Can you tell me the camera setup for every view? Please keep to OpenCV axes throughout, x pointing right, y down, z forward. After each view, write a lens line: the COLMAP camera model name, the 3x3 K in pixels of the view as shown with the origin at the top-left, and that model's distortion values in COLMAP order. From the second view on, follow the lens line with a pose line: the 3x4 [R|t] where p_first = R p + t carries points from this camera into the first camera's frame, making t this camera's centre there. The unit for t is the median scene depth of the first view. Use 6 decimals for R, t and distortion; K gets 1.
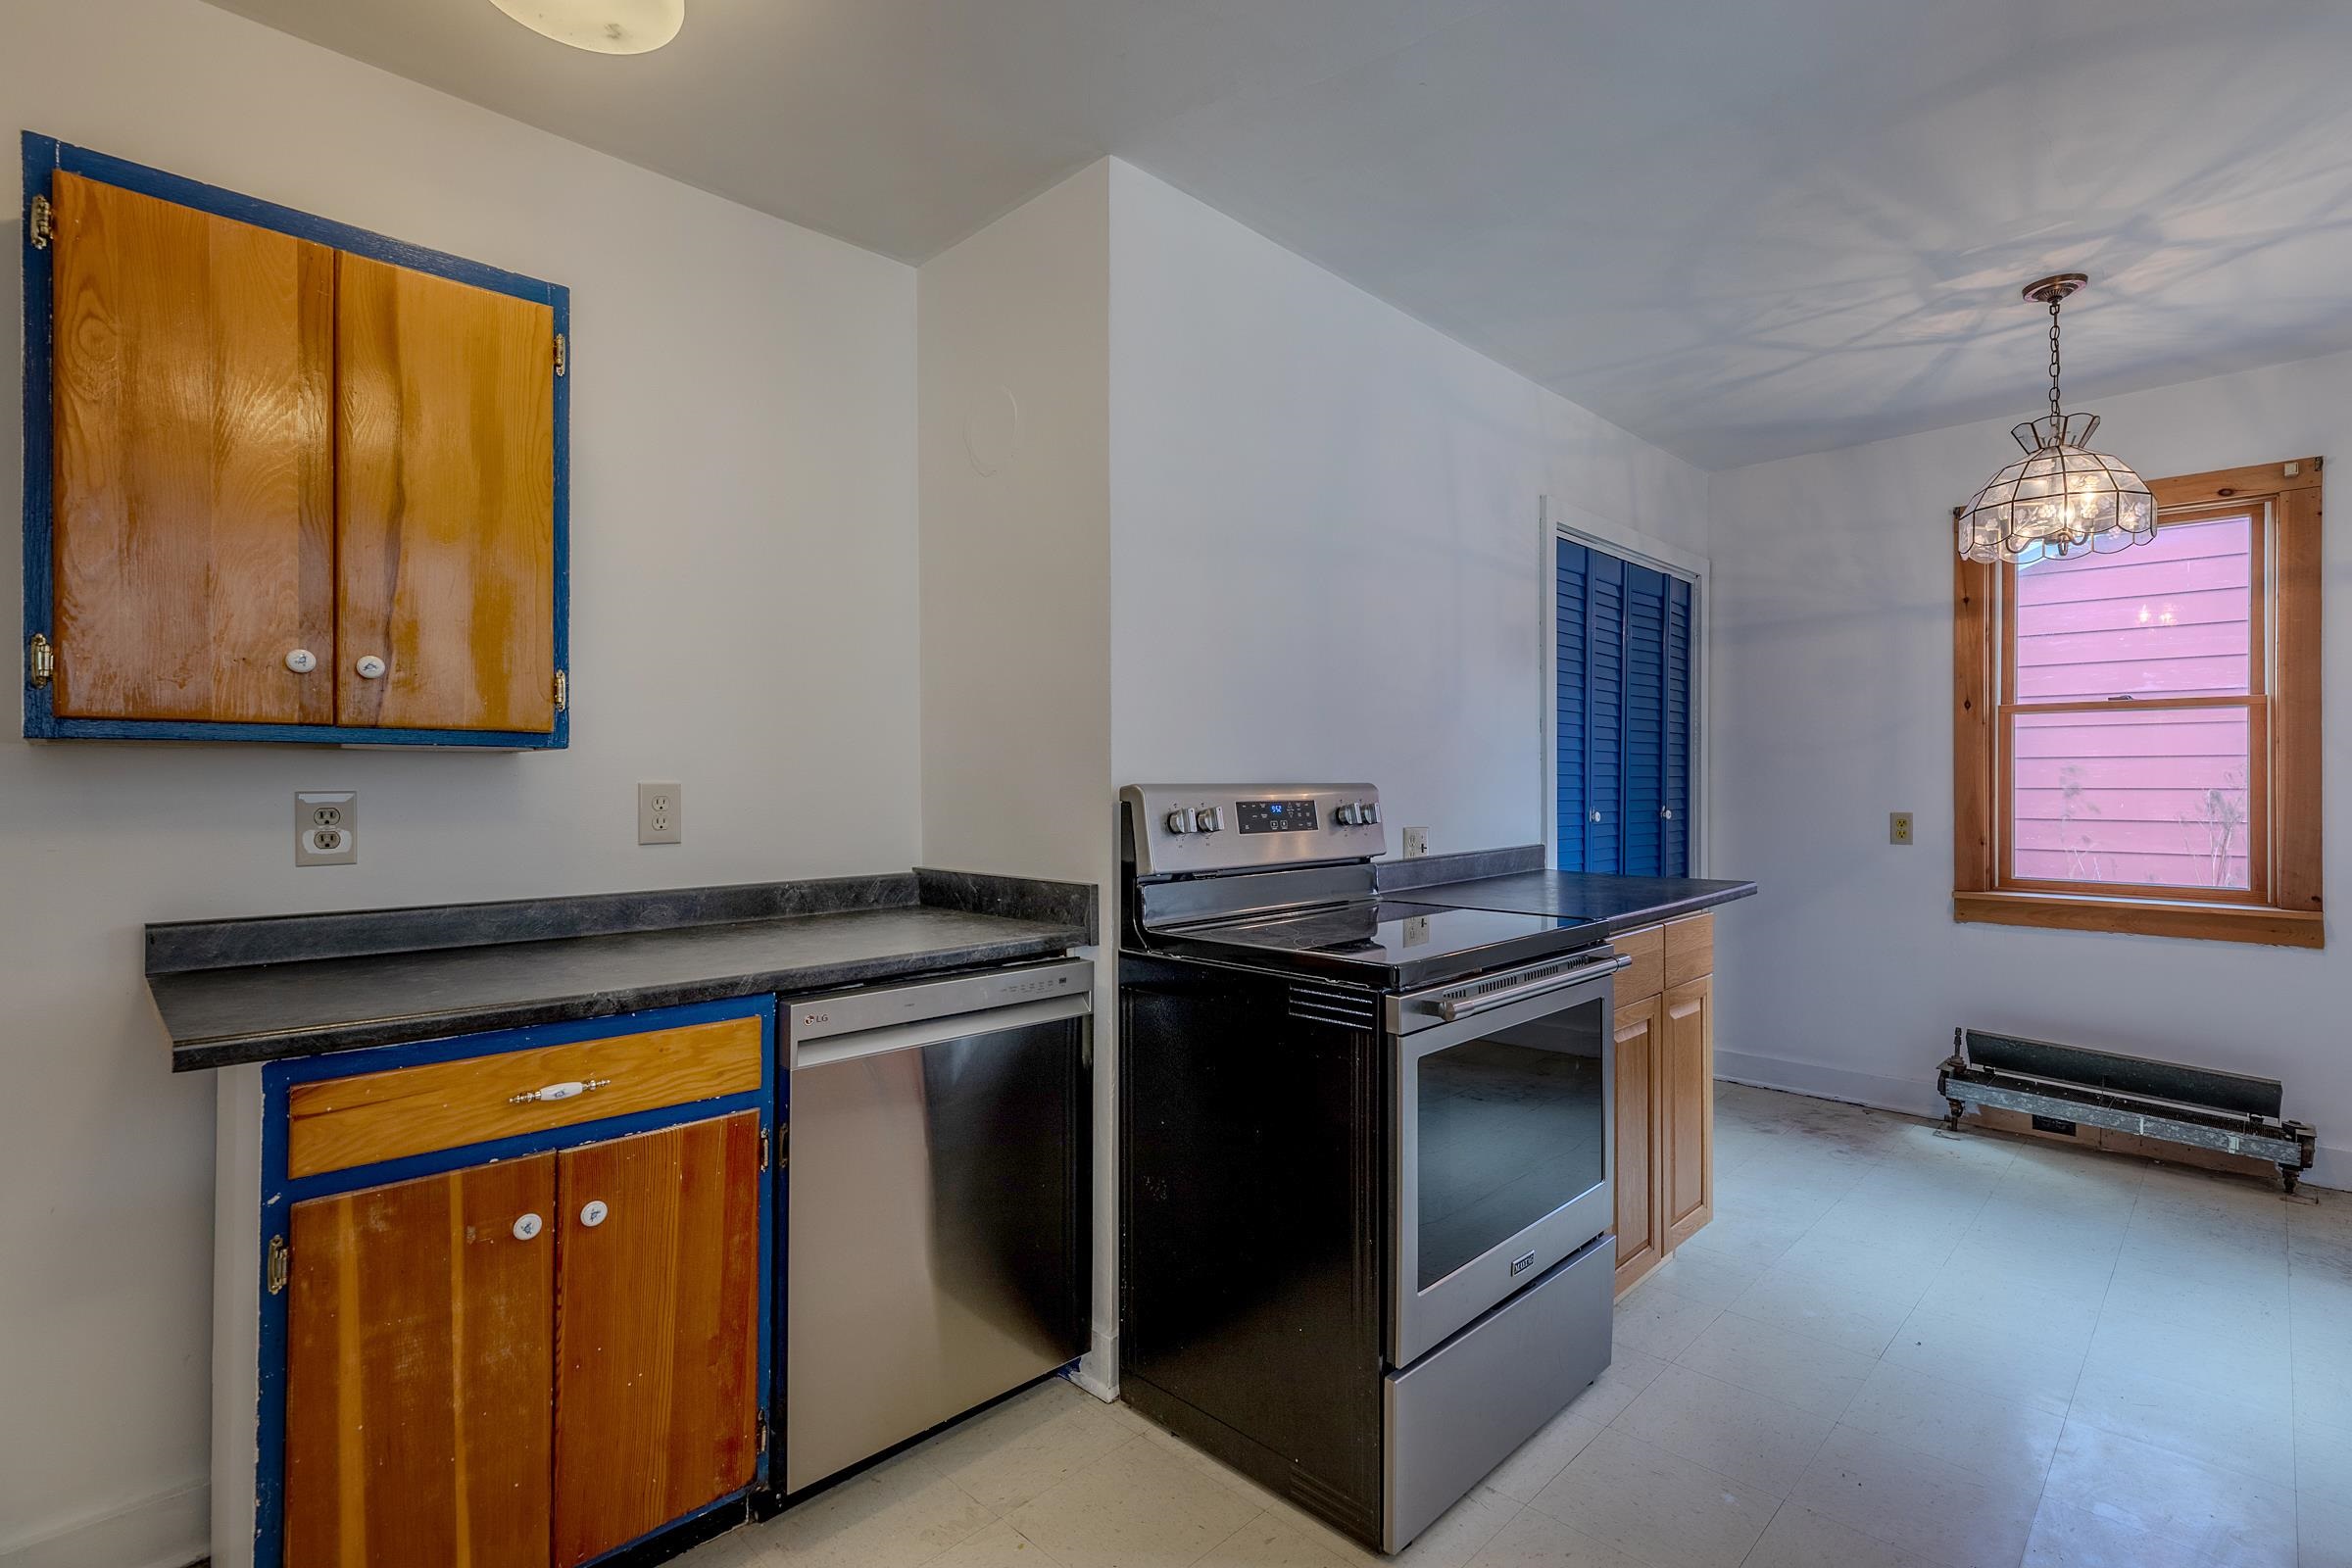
lens RADIAL K [[1078.7, 0, 1192.4], [0, 1078.7, 784.4], [0, 0, 1]] dist [-0.001722, -0.000157]
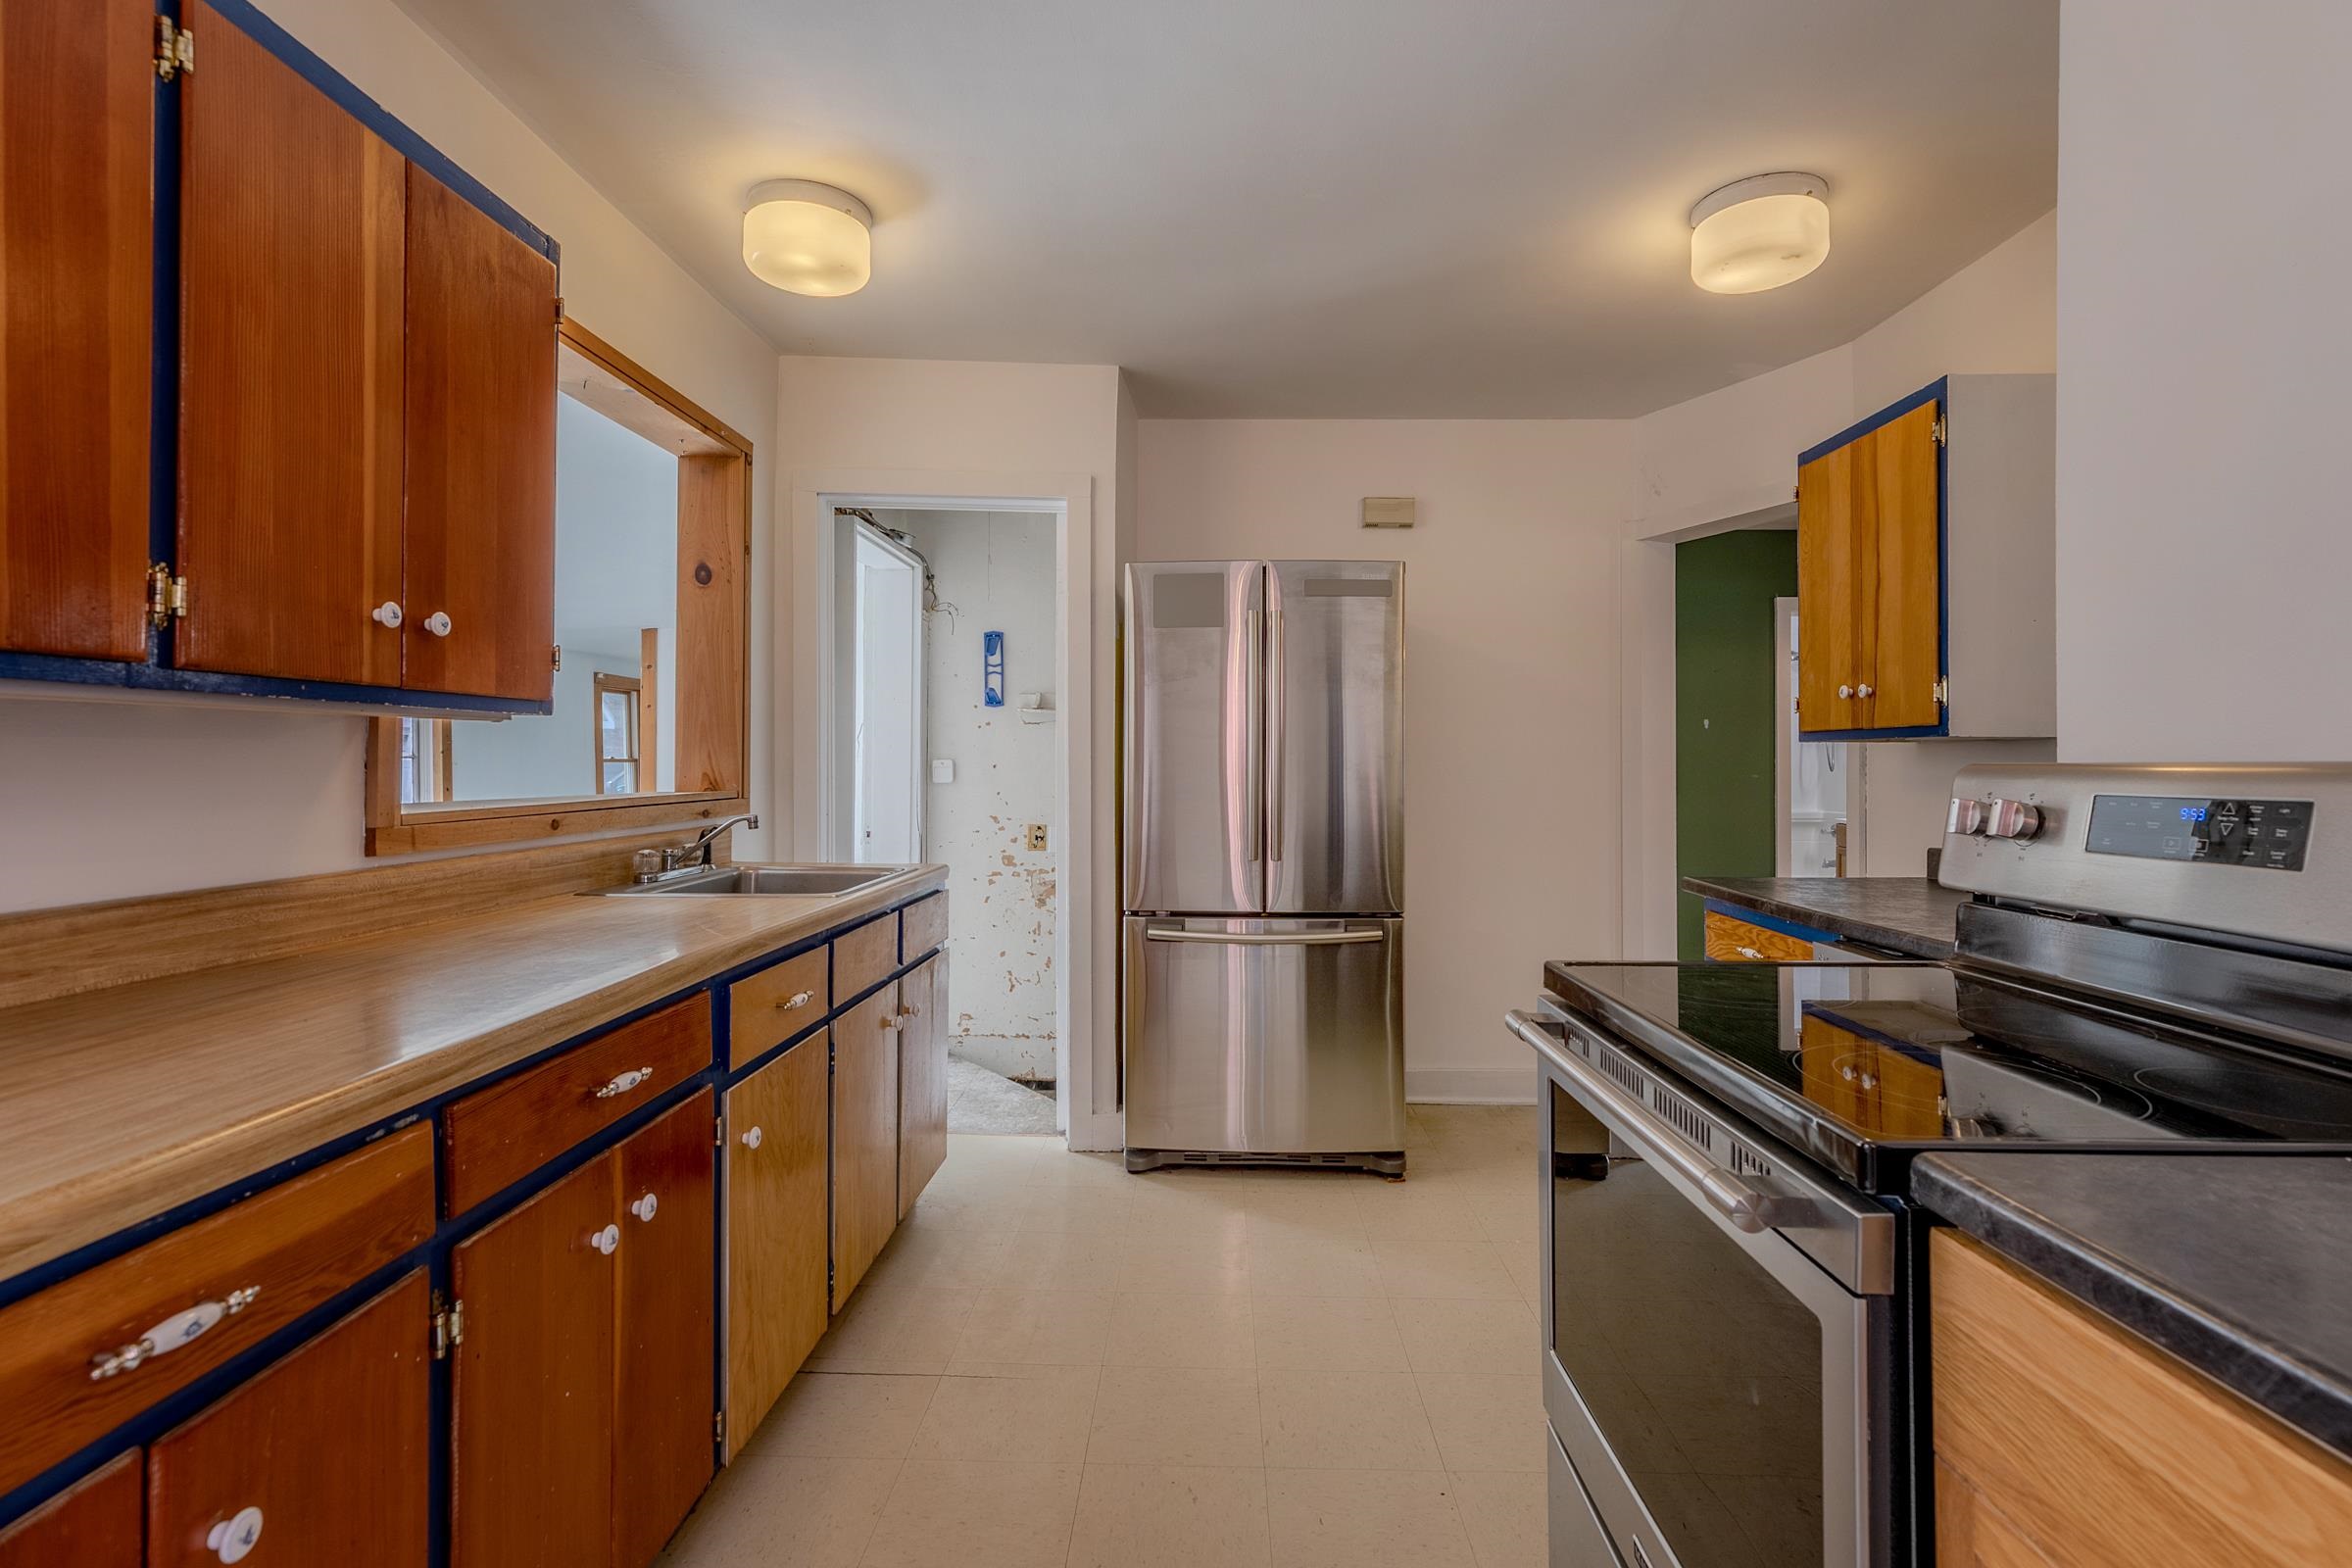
lens RADIAL K [[1078.7, 0, 1191.1], [0, 1078.7, 769.1], [0, 0, 1]] dist [-0.001722, -0.000157]
pose [[-0.719126, -0.001532, -0.694878, 0.552775], [-0.005463, 0.999979, 0.003449, 0.002551], [0.694858, 0.006276, -0.719119, 0.760823]]
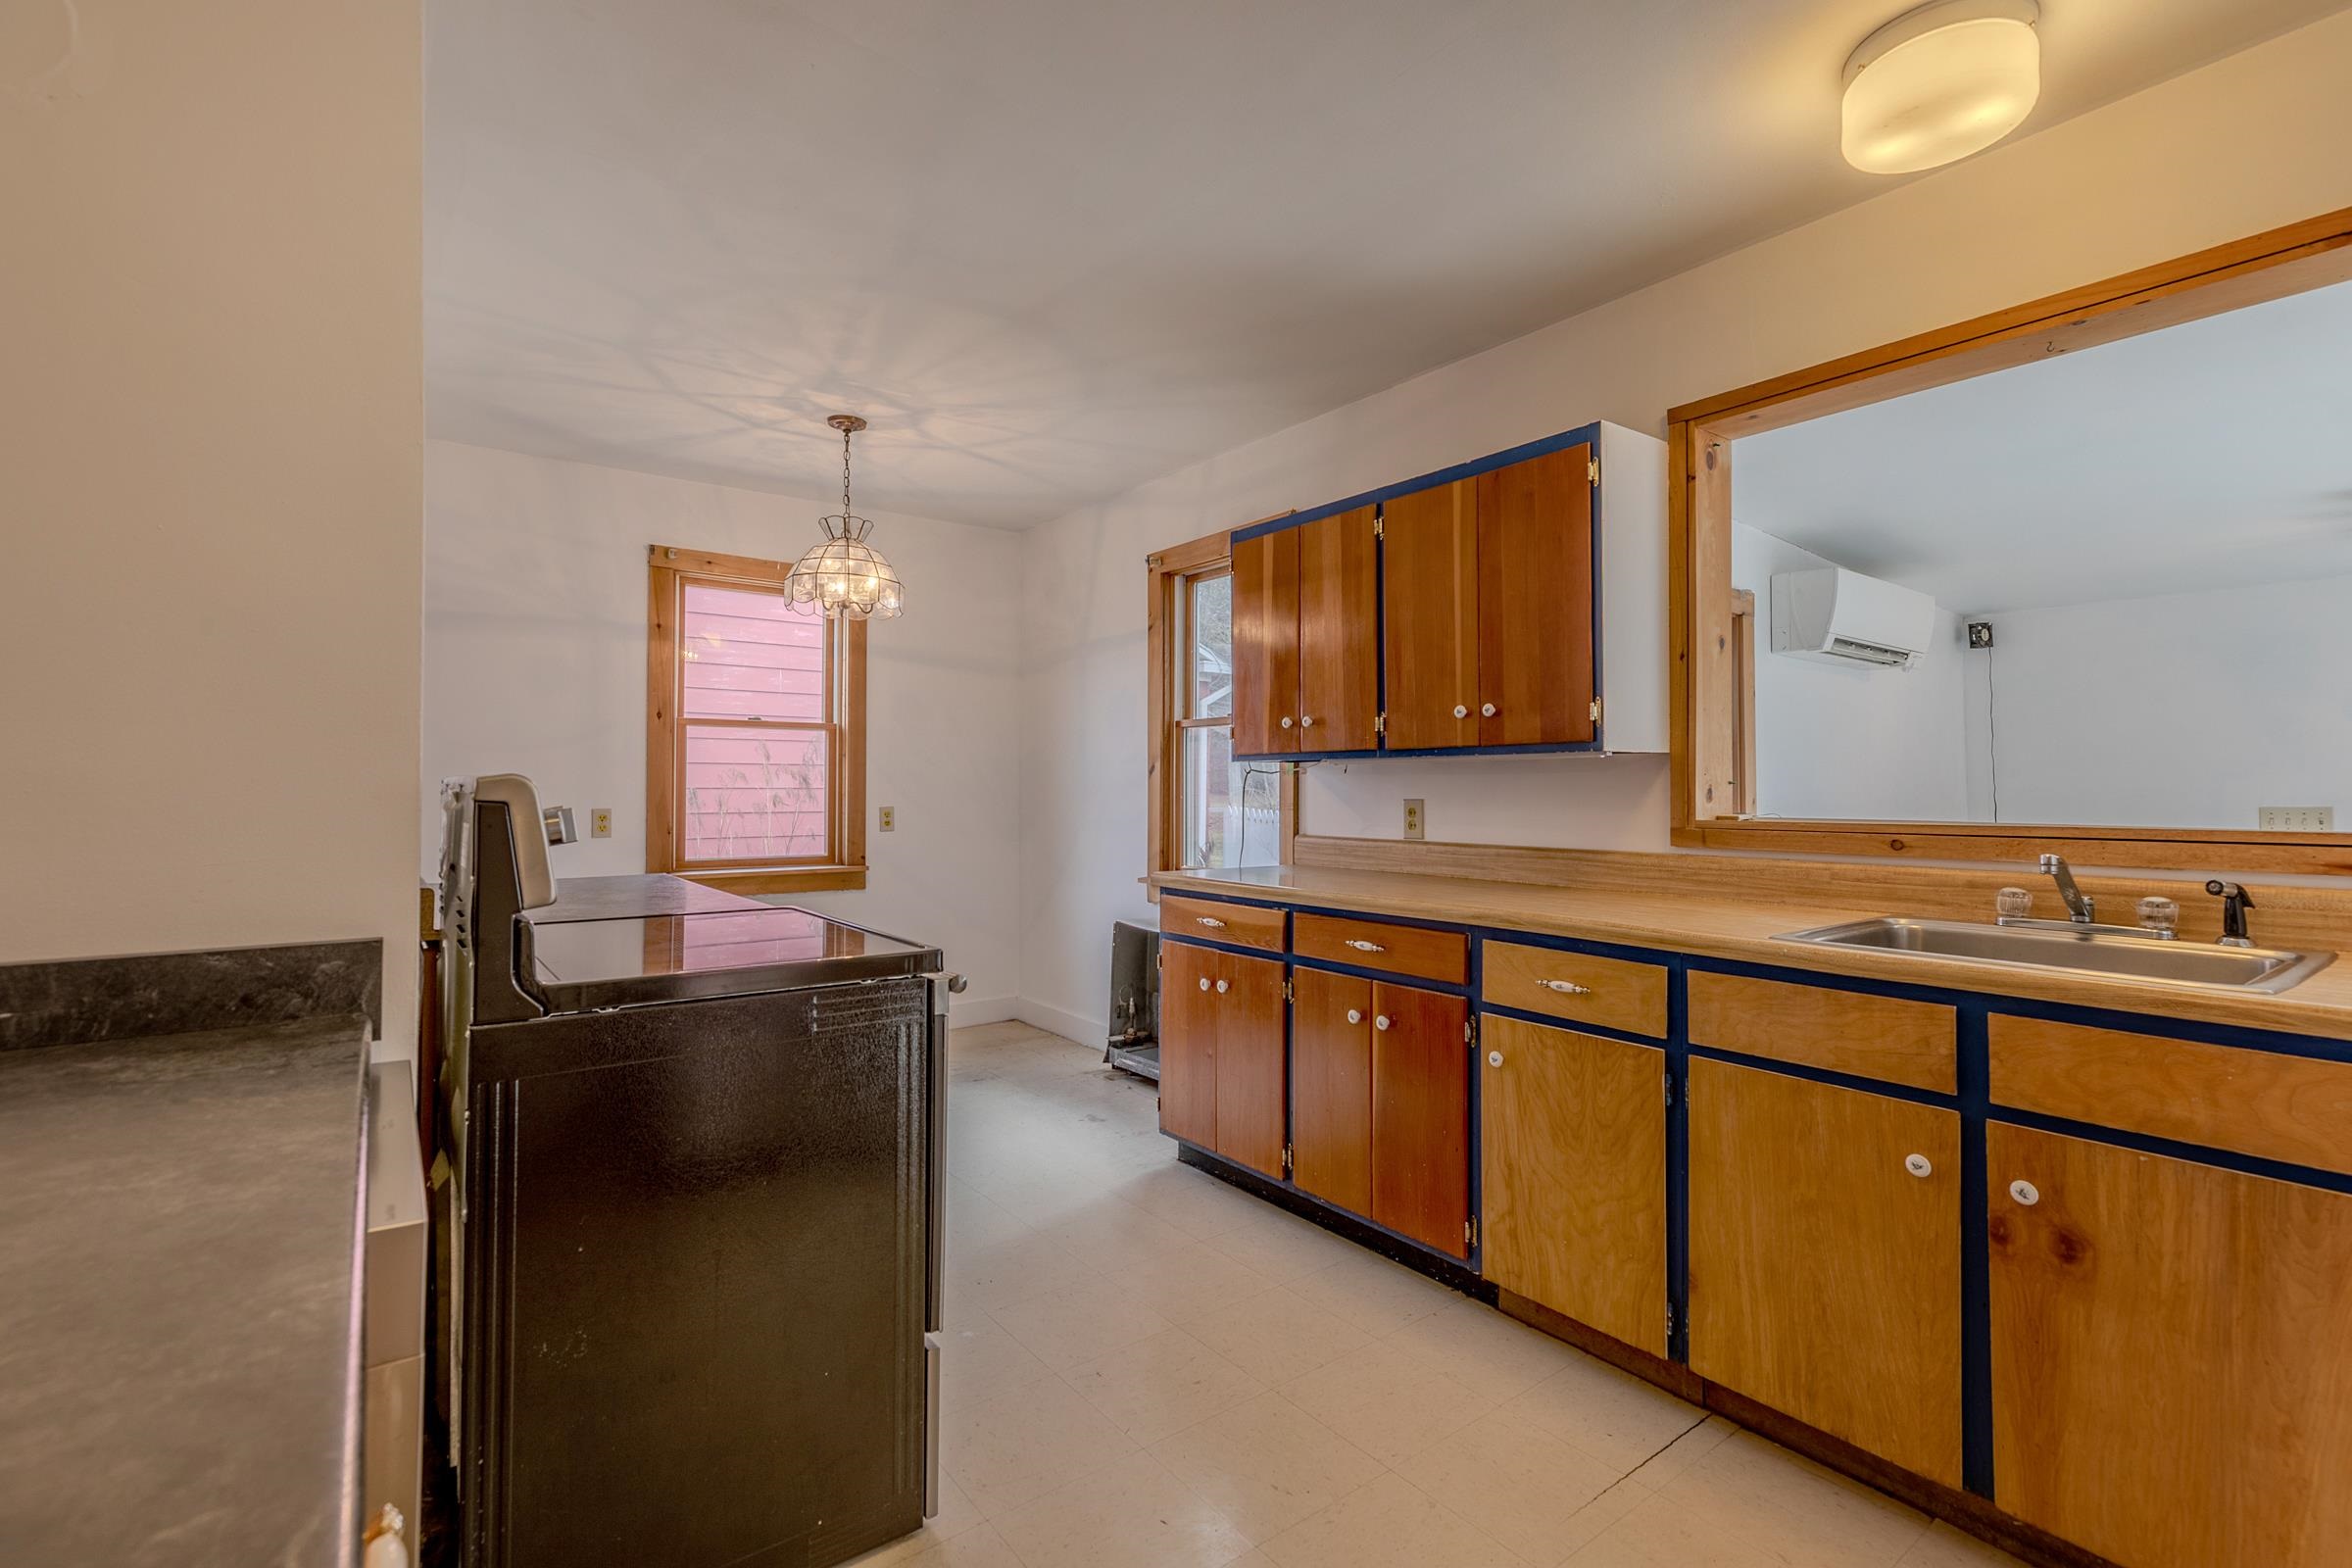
lens RADIAL K [[1078.7, 0, 1194.8], [0, 1078.7, 770.9], [0, 0, 1]] dist [-0.001722, -0.000157]
pose [[0.135651, 0.013100, 0.990670, -0.428009], [0.001773, 0.999908, -0.013465, 0.003812], [-0.990755, 0.003583, 0.135615, 0.316443]]
